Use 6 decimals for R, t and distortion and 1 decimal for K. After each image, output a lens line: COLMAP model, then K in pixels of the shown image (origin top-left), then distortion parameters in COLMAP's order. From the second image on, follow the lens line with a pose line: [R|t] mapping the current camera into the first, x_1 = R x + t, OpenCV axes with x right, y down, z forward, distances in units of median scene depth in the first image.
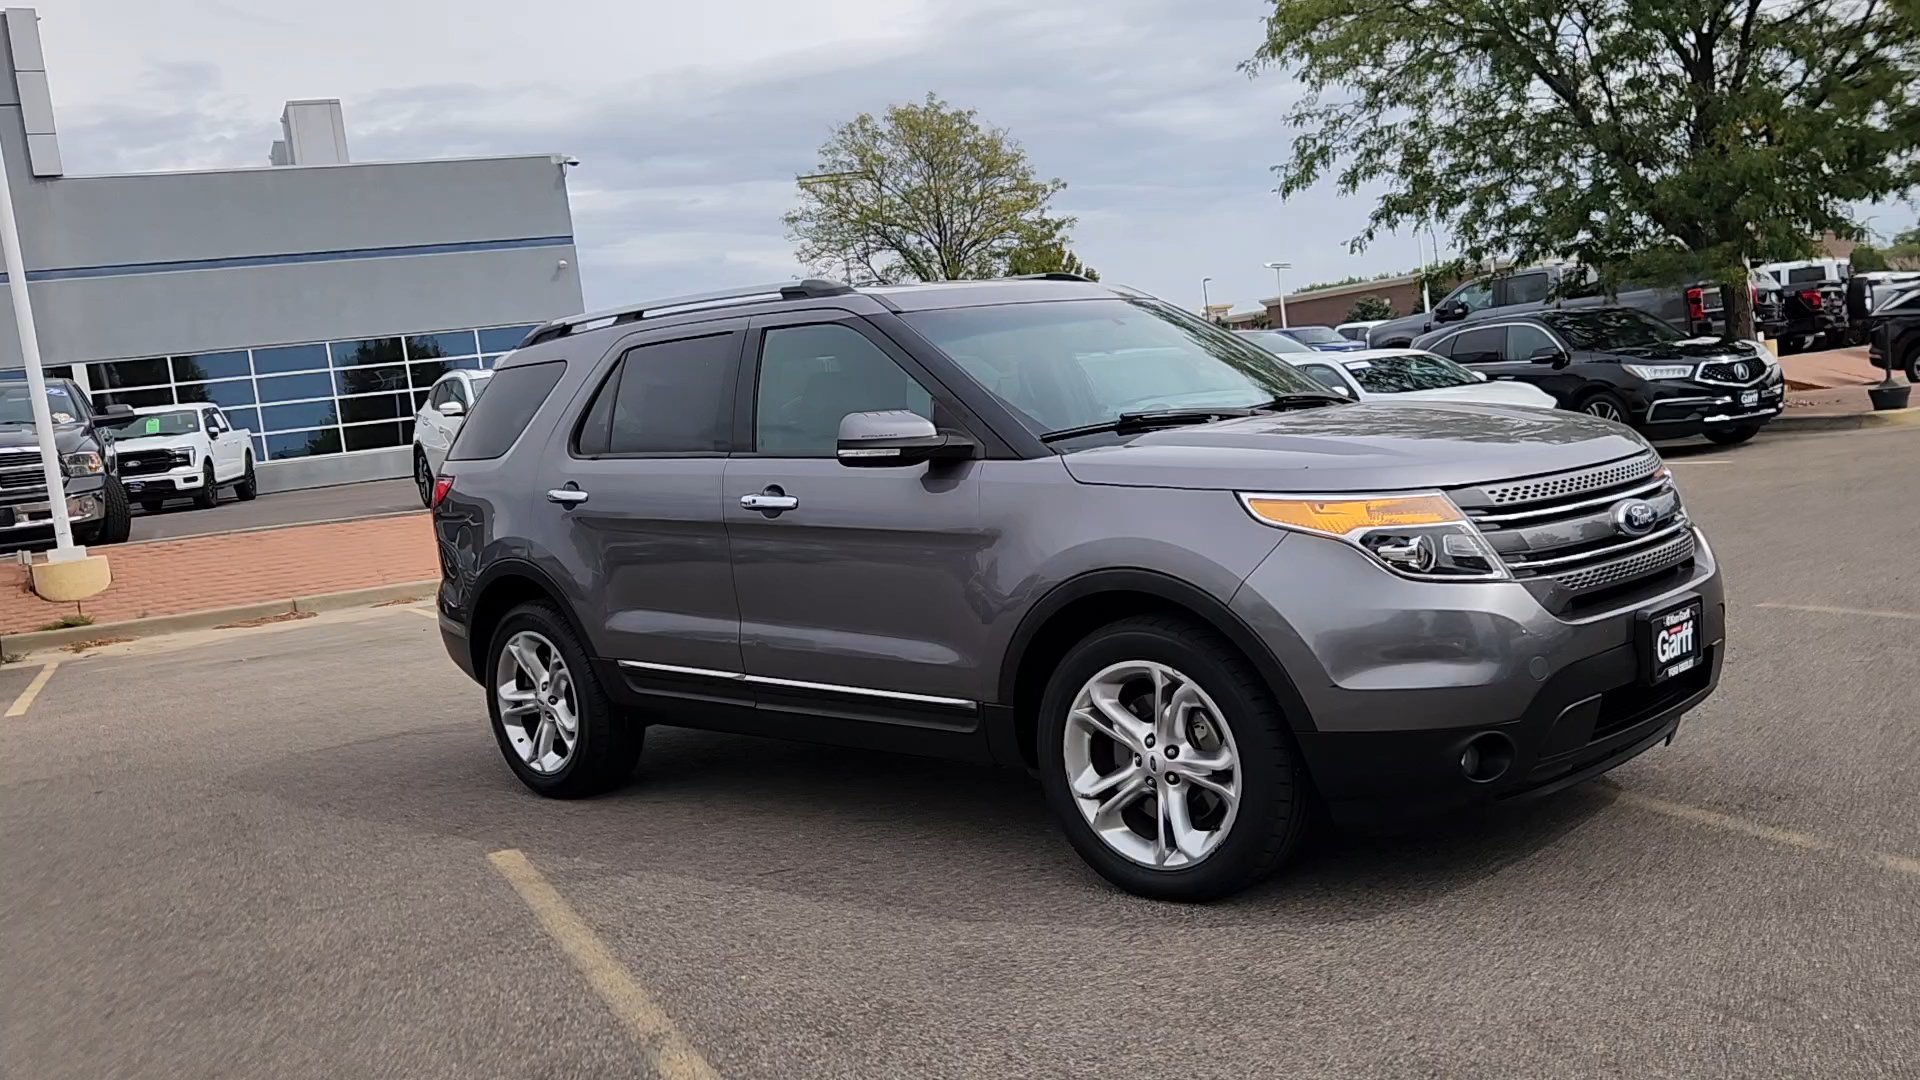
lens RADIAL K [[1711.9, 0, 952.1], [0, 1711.9, 547.9], [0, 0, 1]] dist [0.035149, -0.022622]
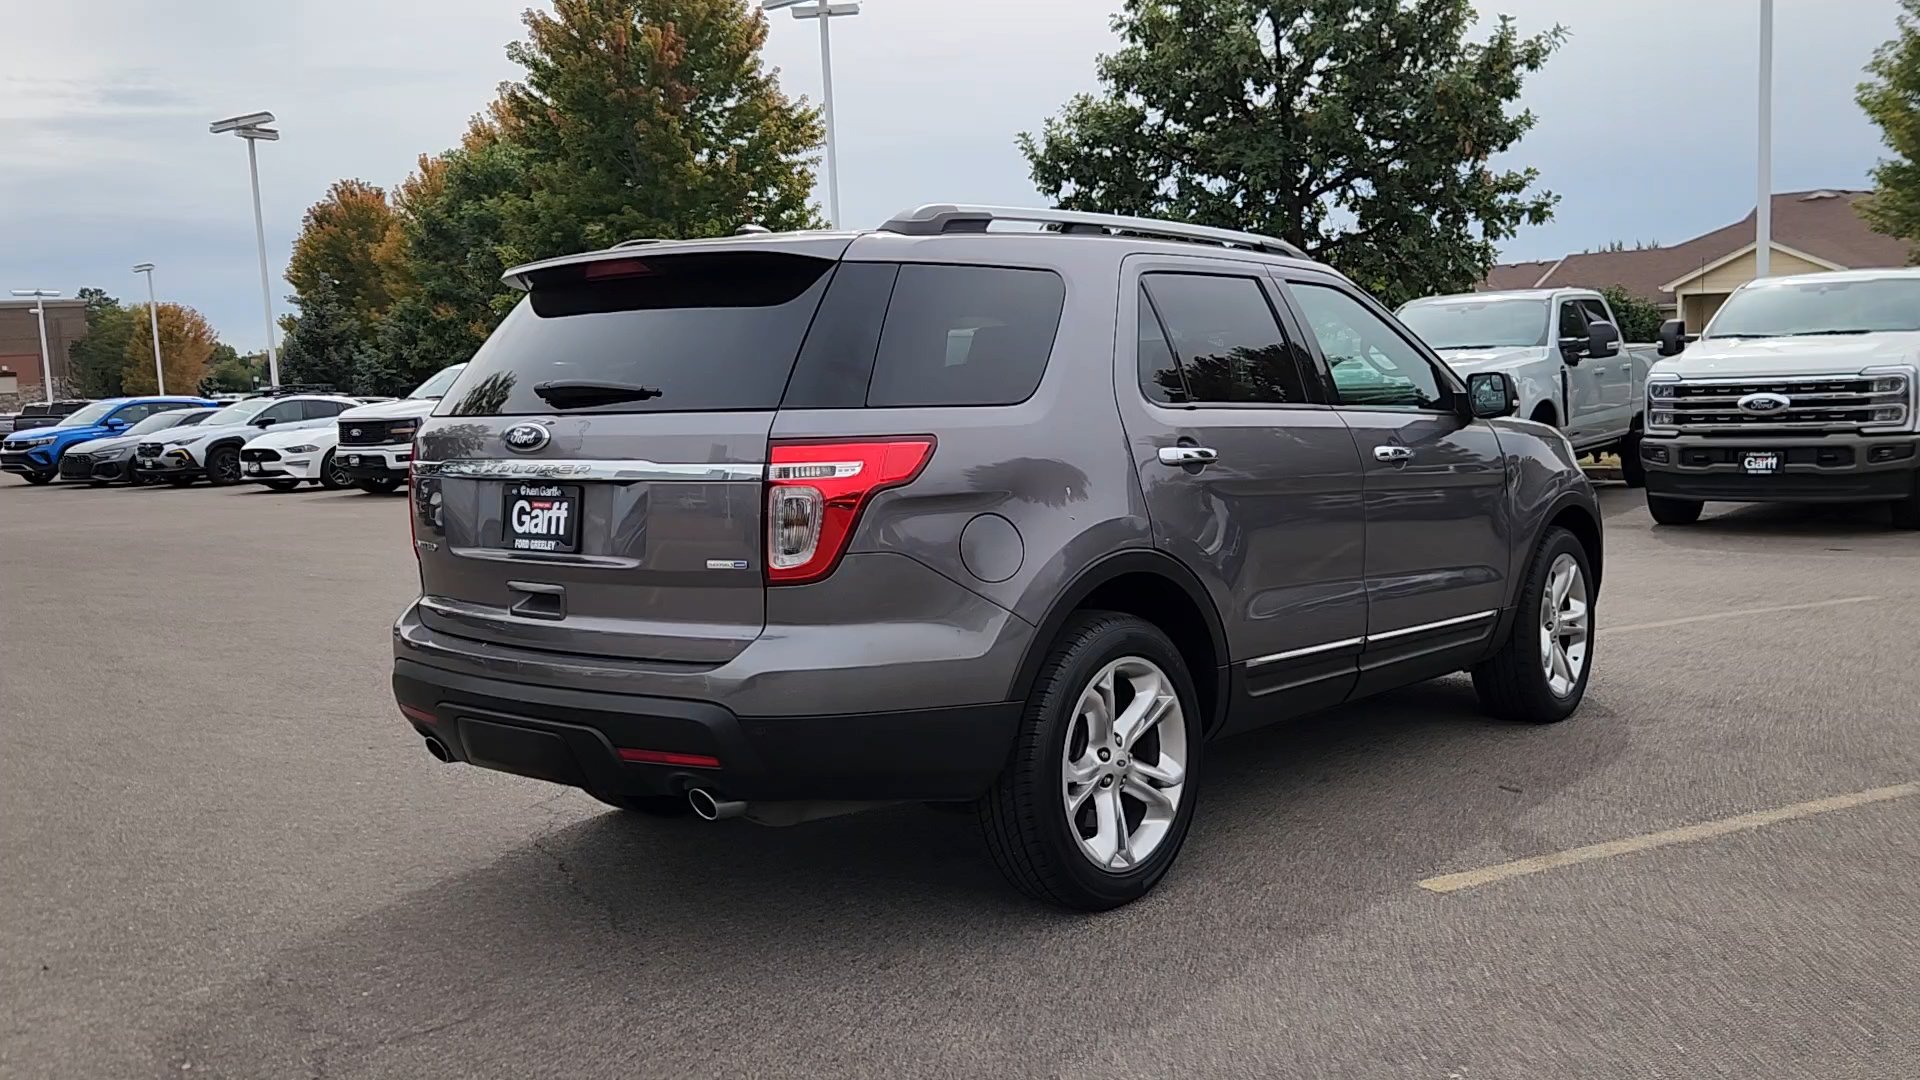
lens RADIAL K [[1711.9, 0, 947.7], [0, 1711.9, 542.5], [0, 0, 1]] dist [0.035149, -0.022622]
pose [[-0.049209, 0.009012, 0.998748, -1.067300], [0.123733, 0.992311, -0.002857, -0.004126], [-0.991095, 0.123437, -0.049945, 1.272609]]
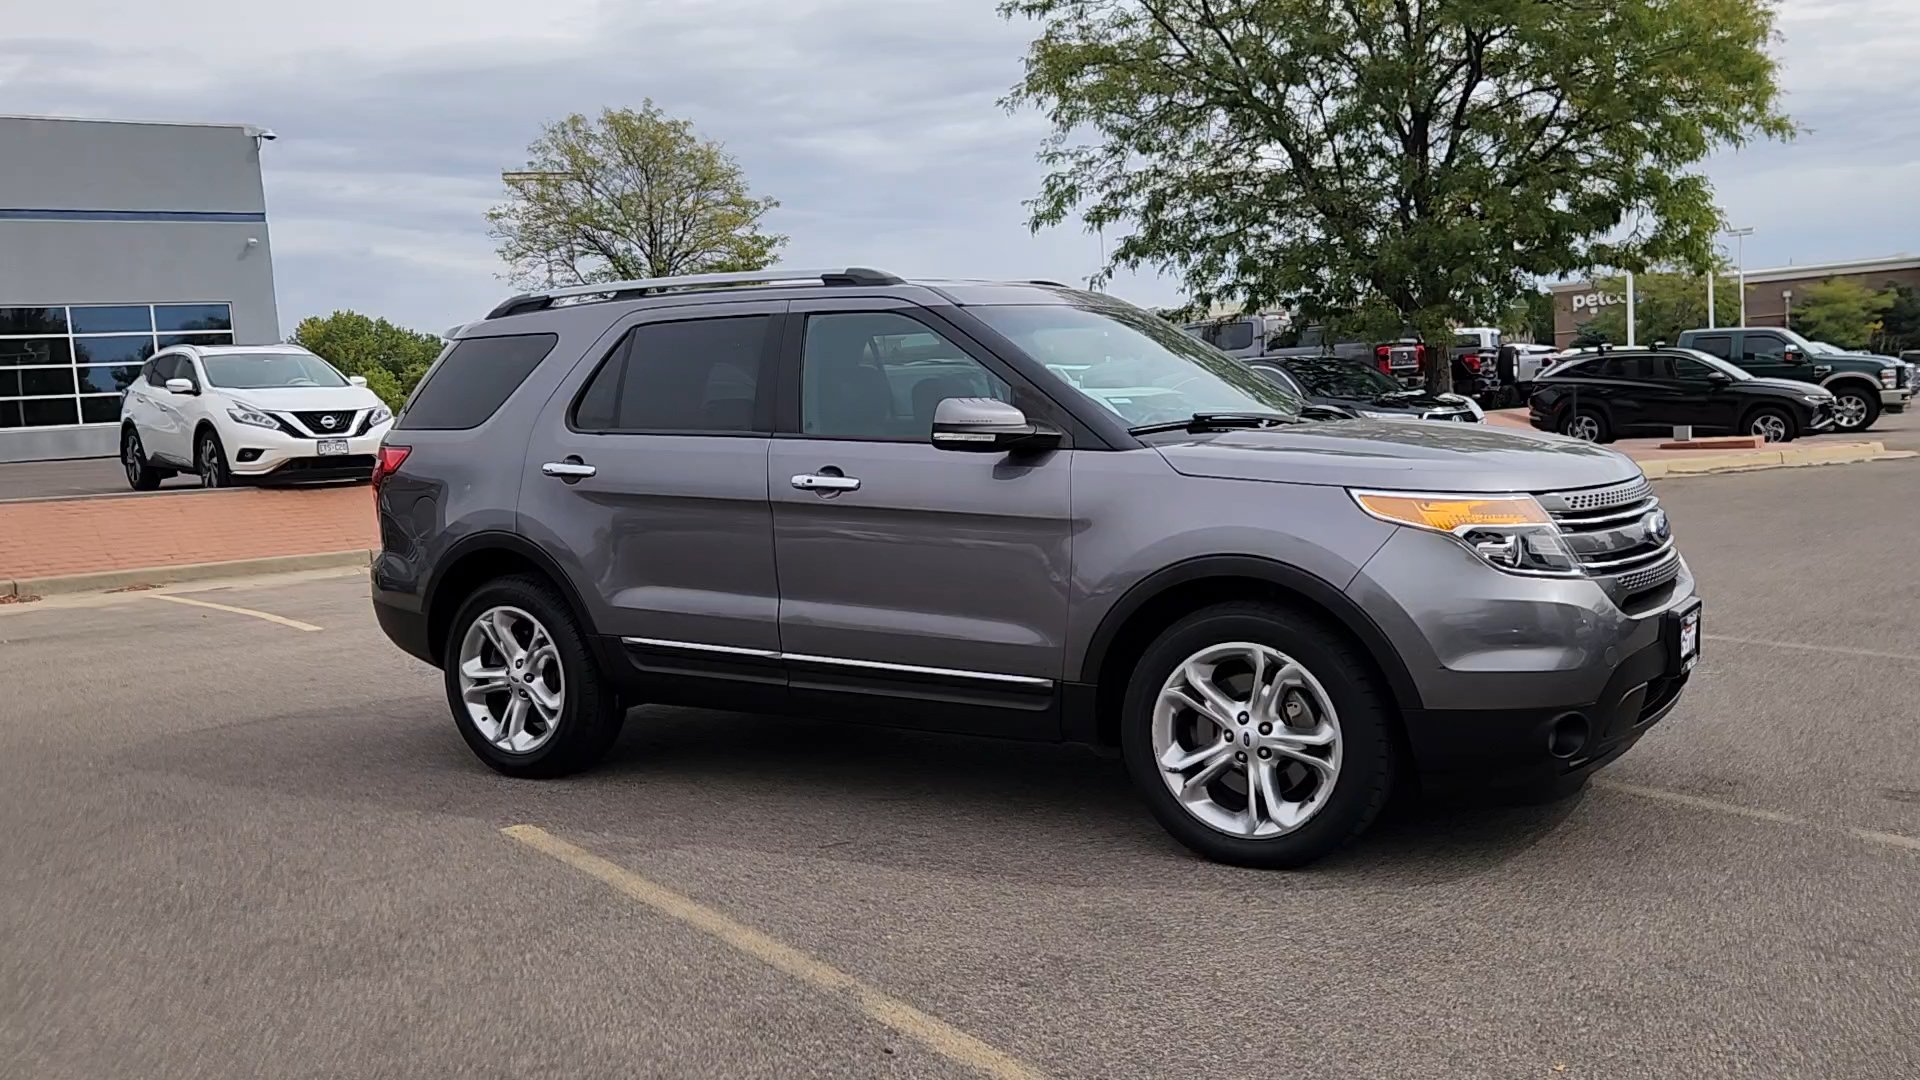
lens RADIAL K [[1711.9, 0, 950.1], [0, 1711.9, 548.5], [0, 0, 1]] dist [0.035149, -0.022622]
pose [[0.979221, 0.040814, 0.198649, -0.226247], [-0.038254, 0.999128, -0.016709, 0.025588], [-0.199158, 0.008762, 0.979928, -0.010777]]
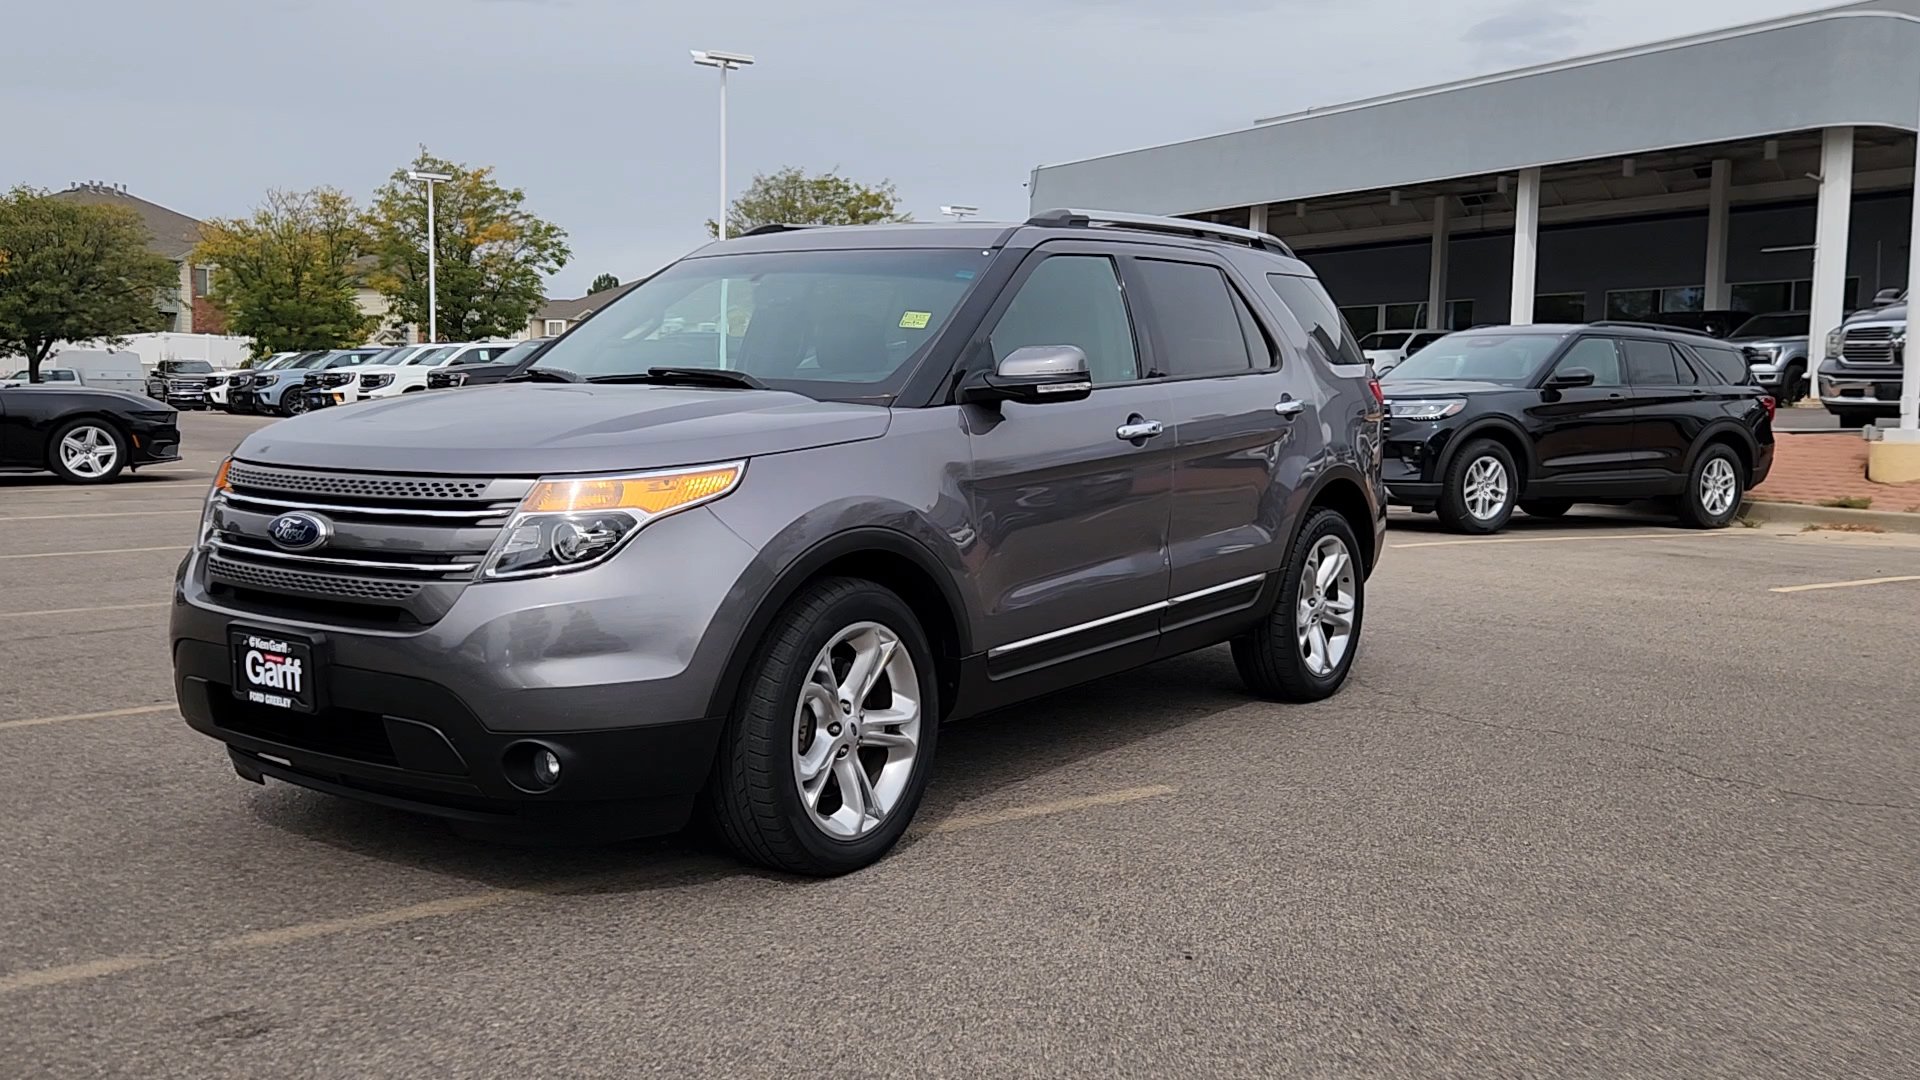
lens RADIAL K [[1711.9, 0, 944.5], [0, 1711.9, 554.3], [0, 0, 1]] dist [0.035149, -0.022622]
pose [[0.134717, 0.206596, -0.969107, 1.074710], [-0.108216, 0.975241, 0.192860, -0.177195], [0.984957, 0.078892, 0.153739, 0.965170]]
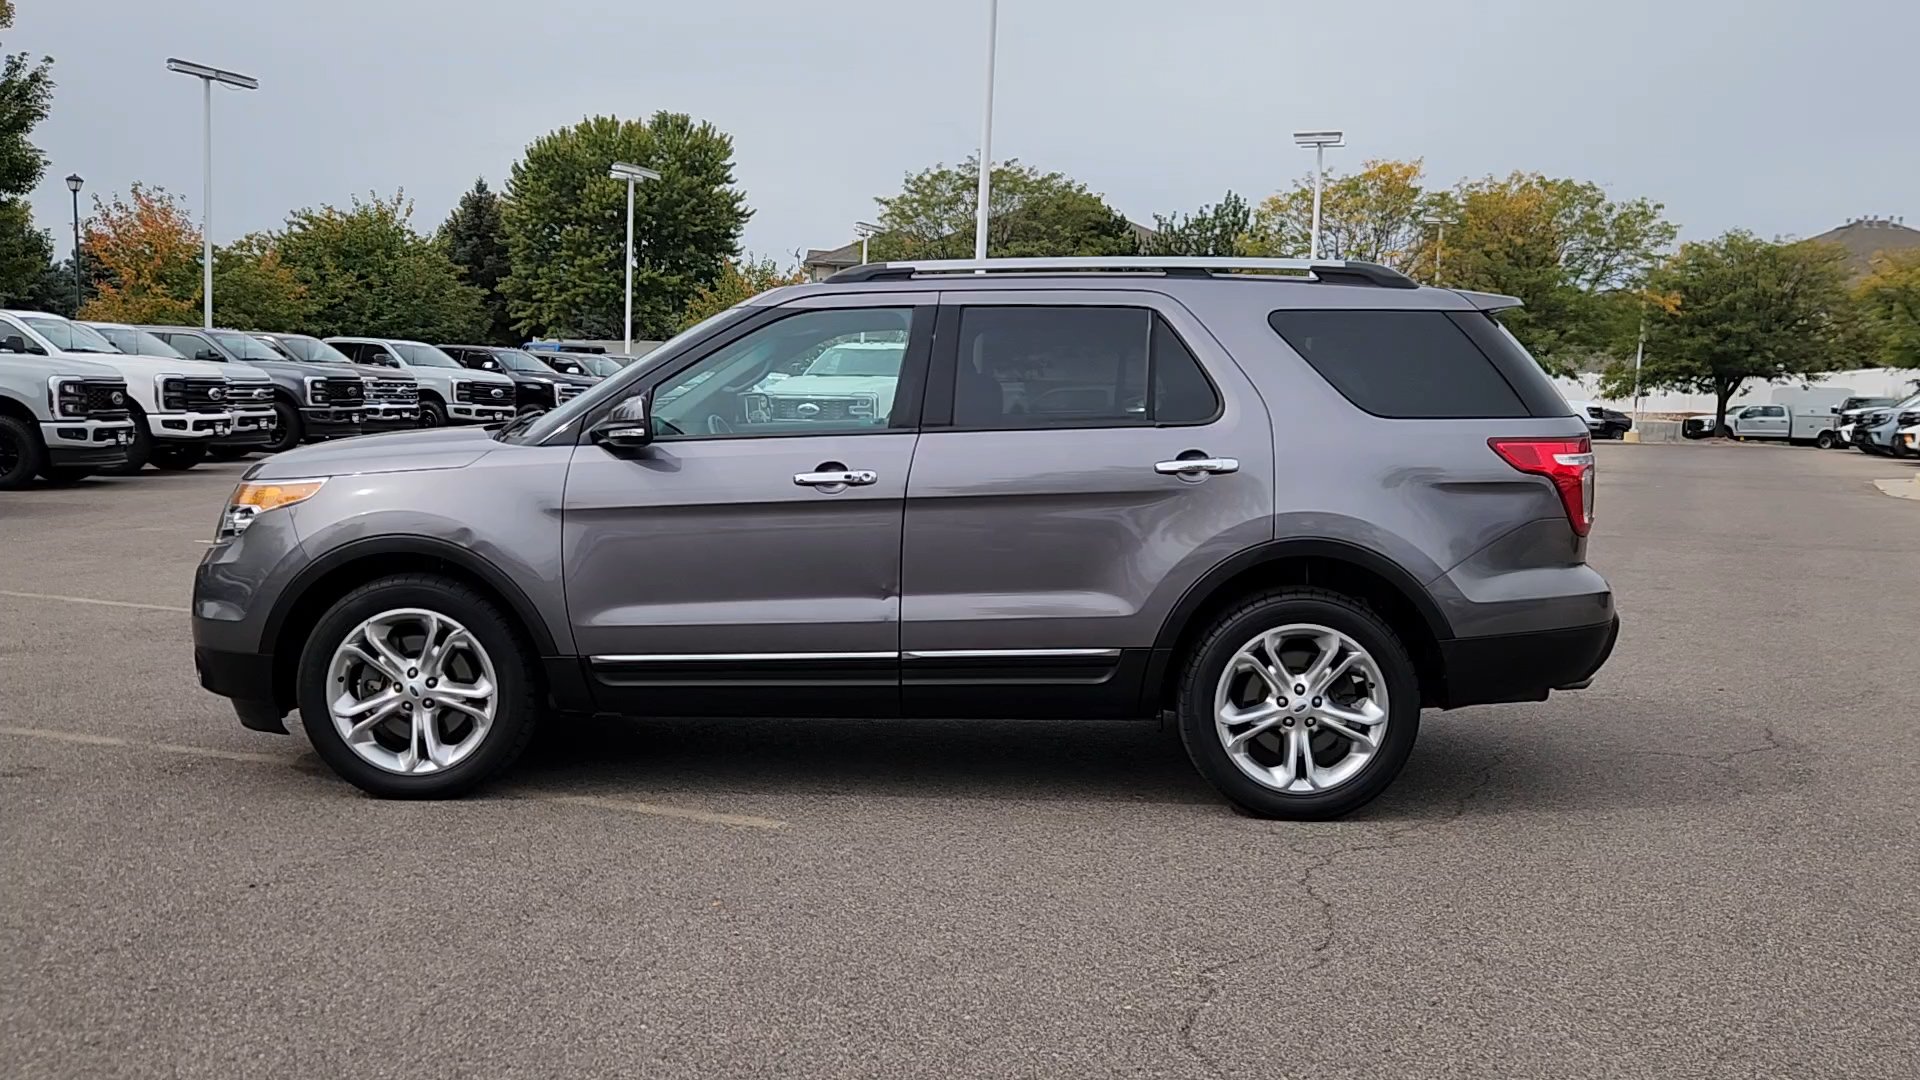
lens RADIAL K [[1711.9, 0, 949.8], [0, 1711.9, 544.4], [0, 0, 1]] dist [0.035149, -0.022622]
pose [[-0.747264, 0.150644, -0.647227, 0.736227], [0.002697, 0.974646, 0.223738, -0.254088], [0.664522, 0.165446, -0.728723, 1.981442]]
